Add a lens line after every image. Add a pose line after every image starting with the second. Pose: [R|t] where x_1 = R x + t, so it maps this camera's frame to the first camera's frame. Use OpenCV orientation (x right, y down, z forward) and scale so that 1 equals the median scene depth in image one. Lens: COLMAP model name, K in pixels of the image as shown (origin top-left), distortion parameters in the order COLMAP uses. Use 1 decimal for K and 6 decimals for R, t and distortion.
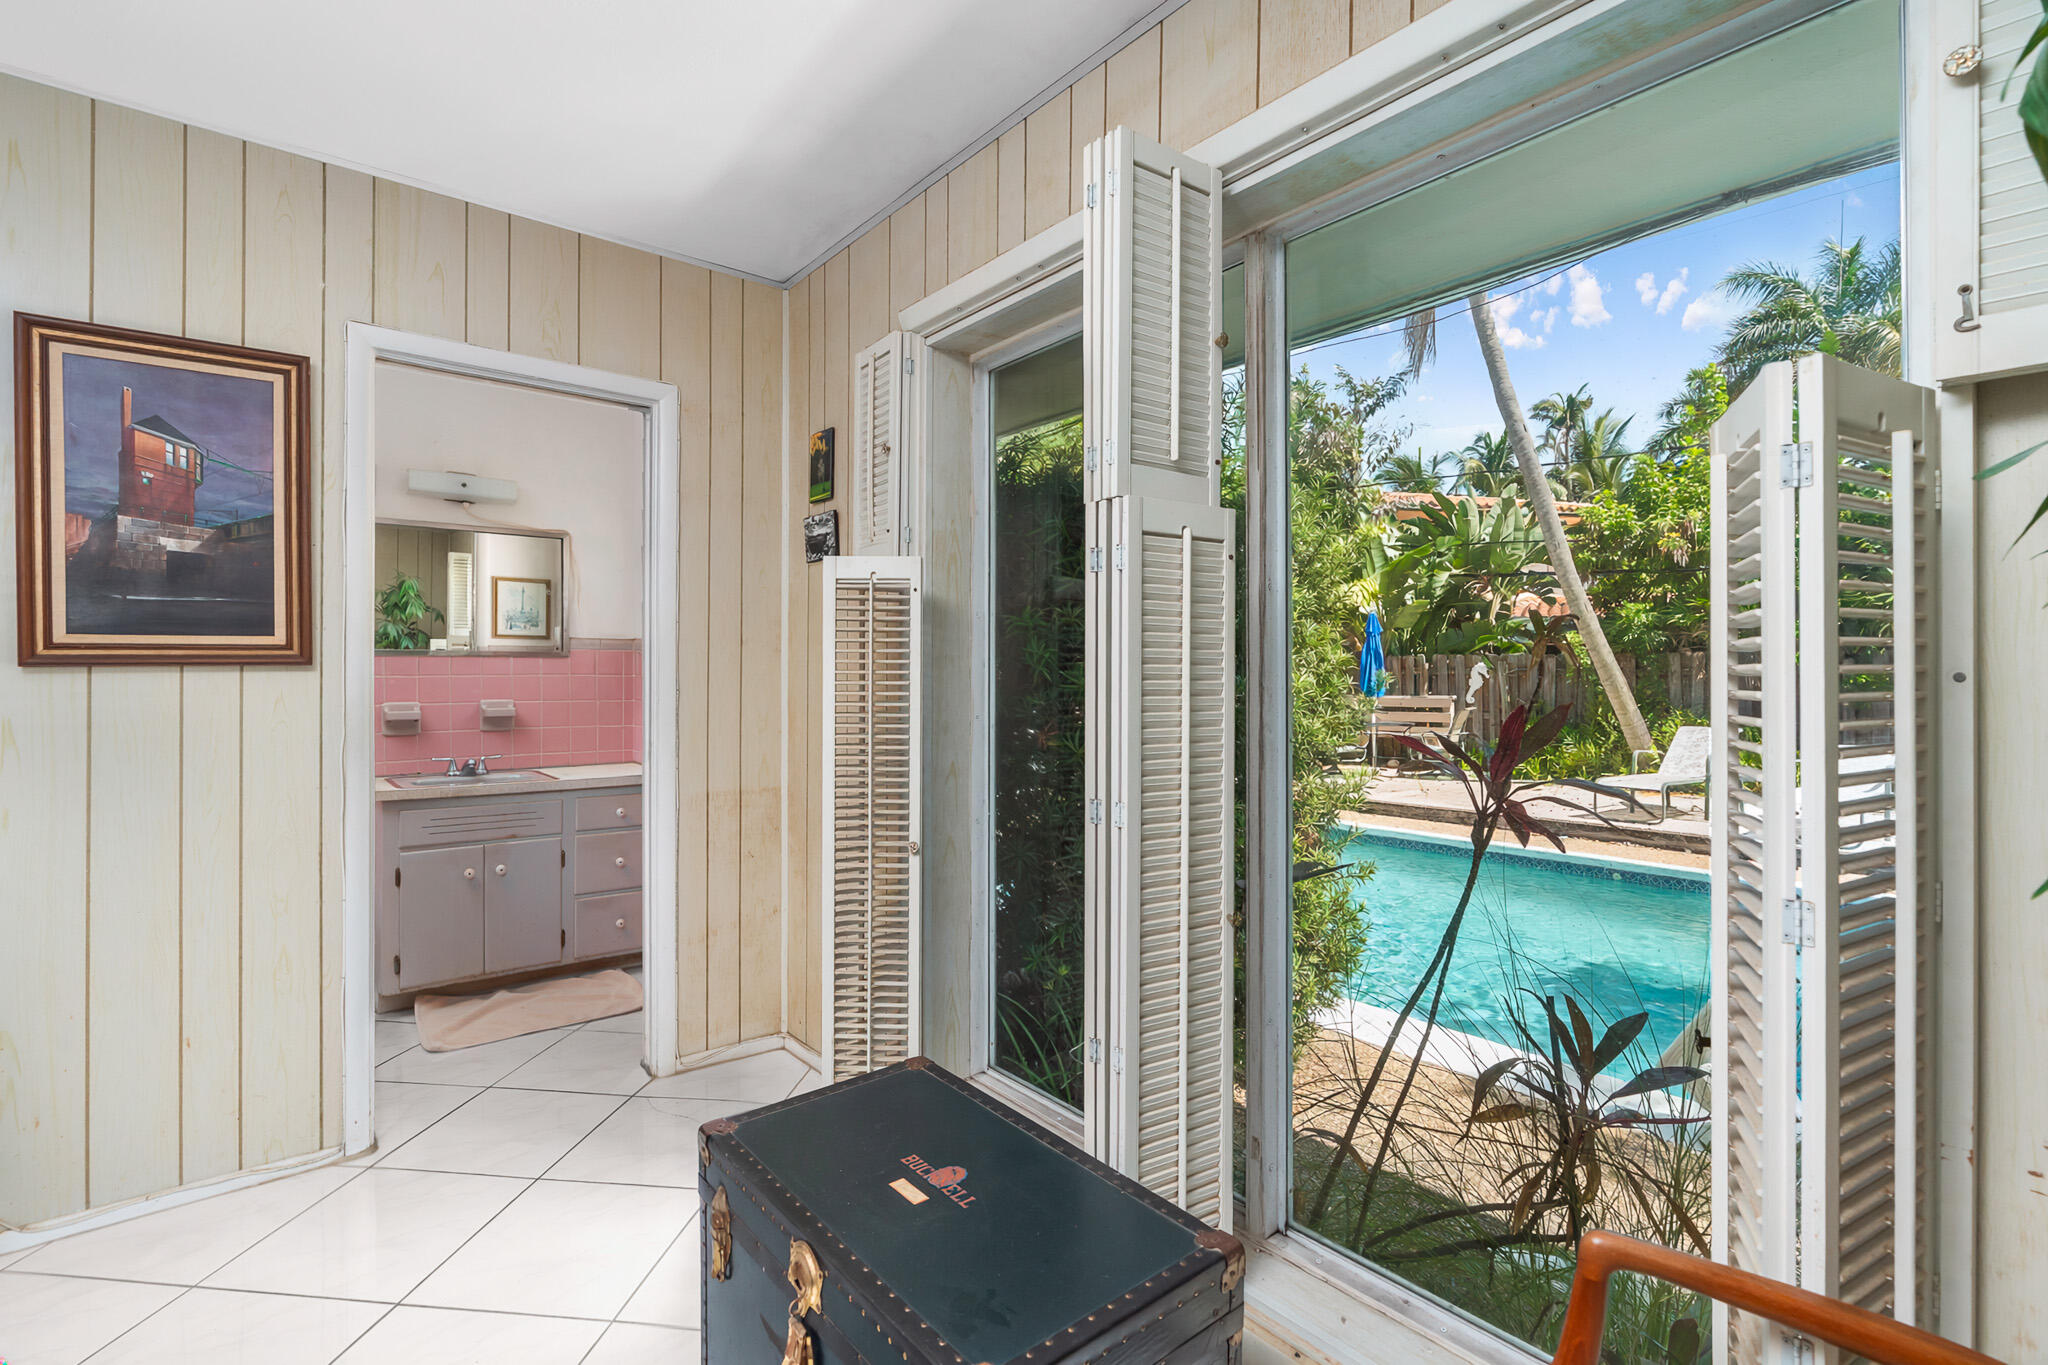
lens RADIAL K [[929.8, 0, 1023.2], [0, 929.8, 678.4], [0, 0, 1]] dist [-0.001095, 0.000983]
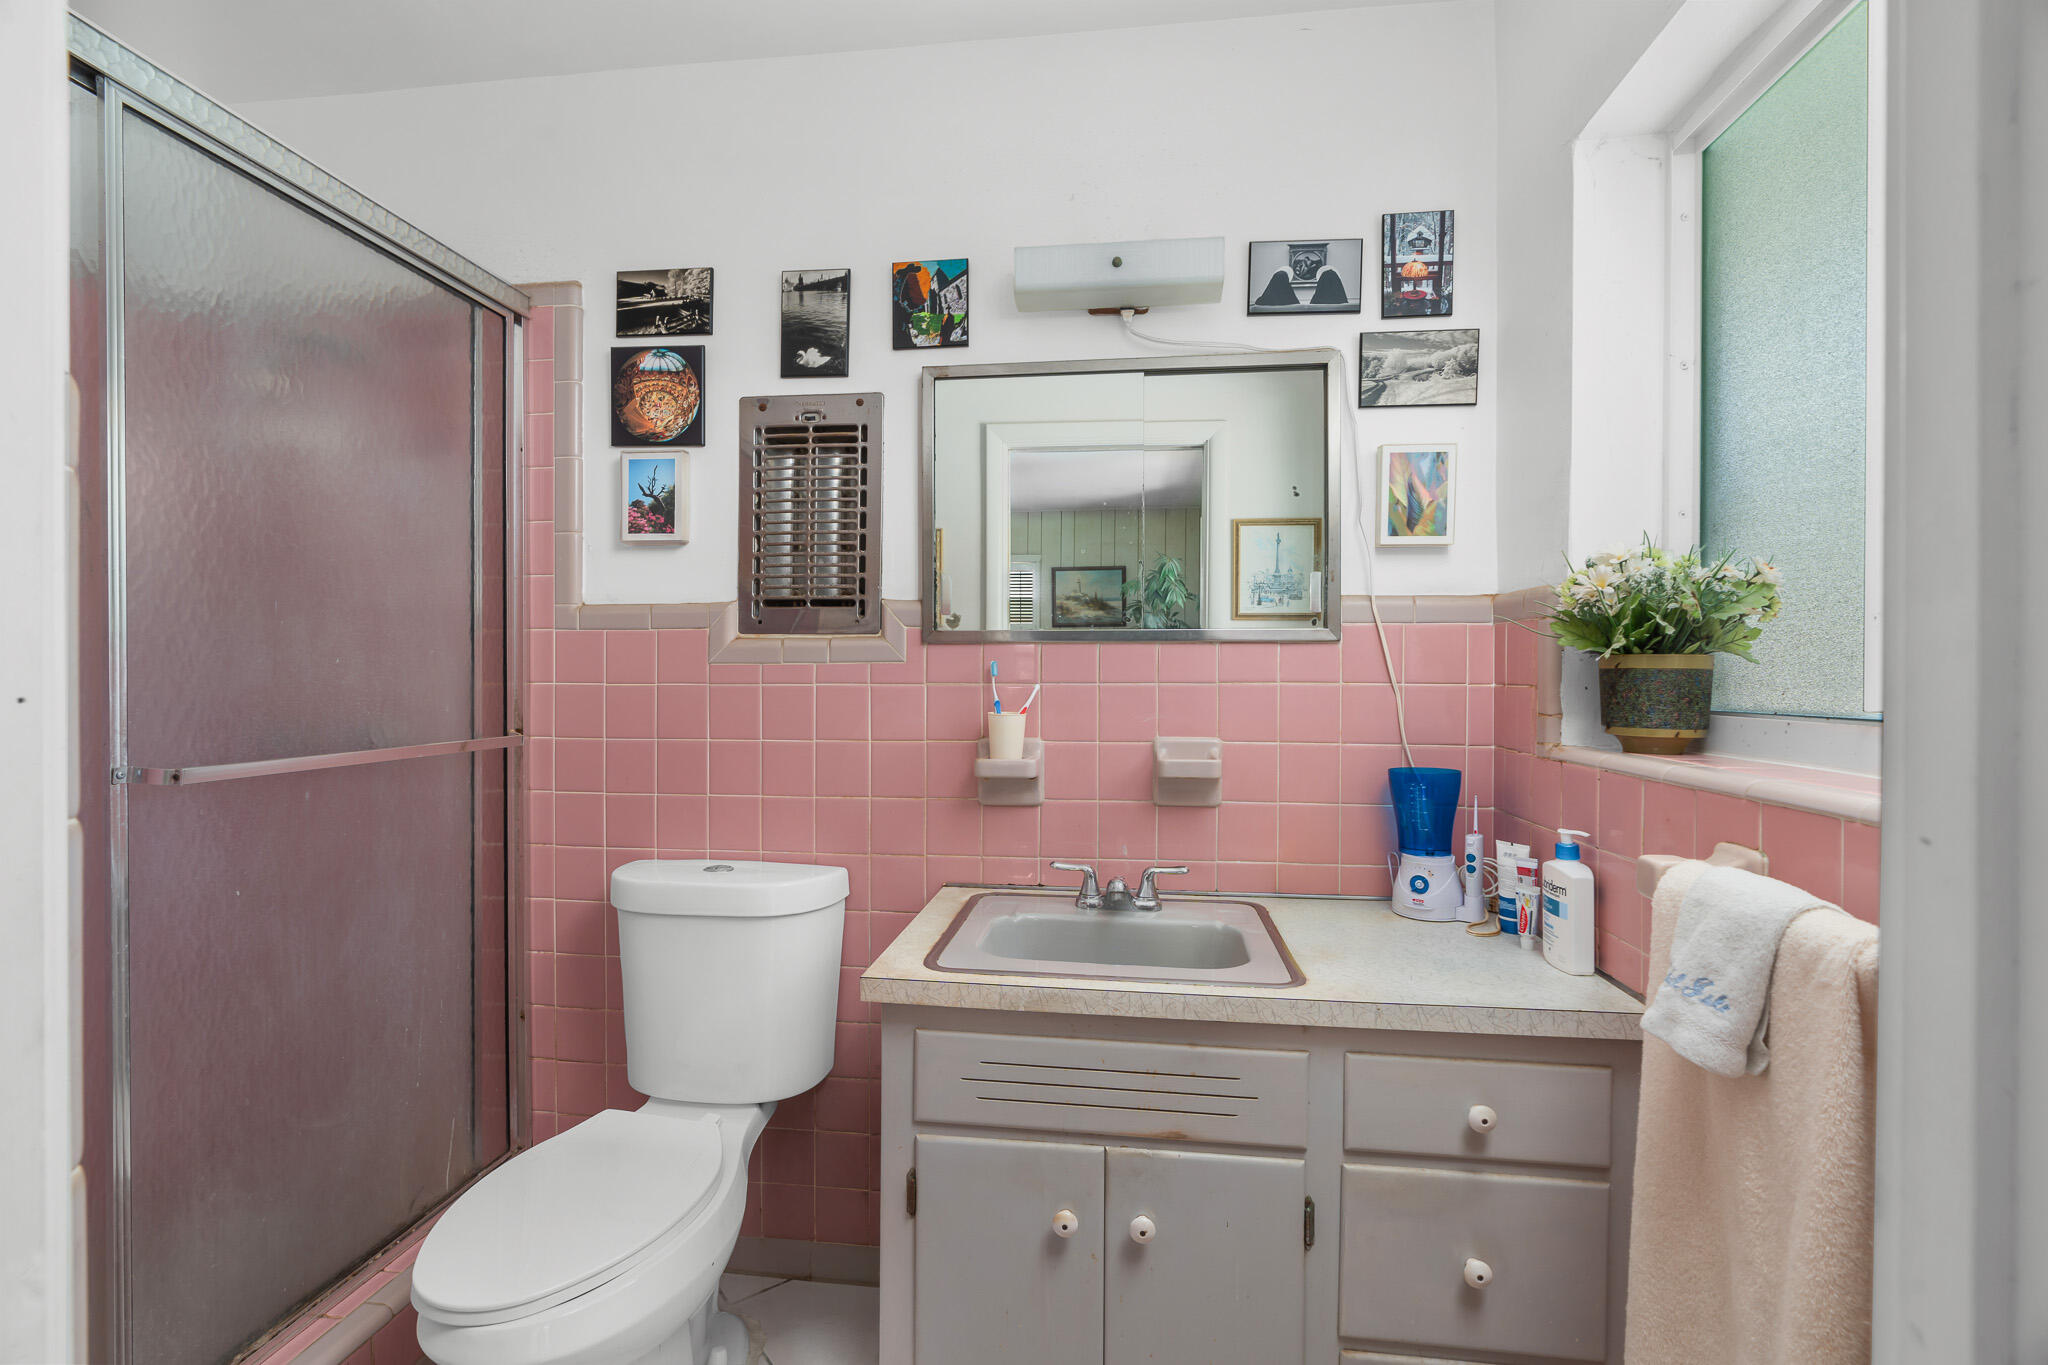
lens RADIAL K [[929.8, 0, 1023.0], [0, 929.8, 682.9], [0, 0, 1]] dist [-0.001095, 0.000983]
pose [[0.691708, 0.007832, -0.722135, -0.222435], [-0.004544, 0.999969, 0.006494, -0.005284], [0.722163, -0.001210, 0.691722, 0.475377]]
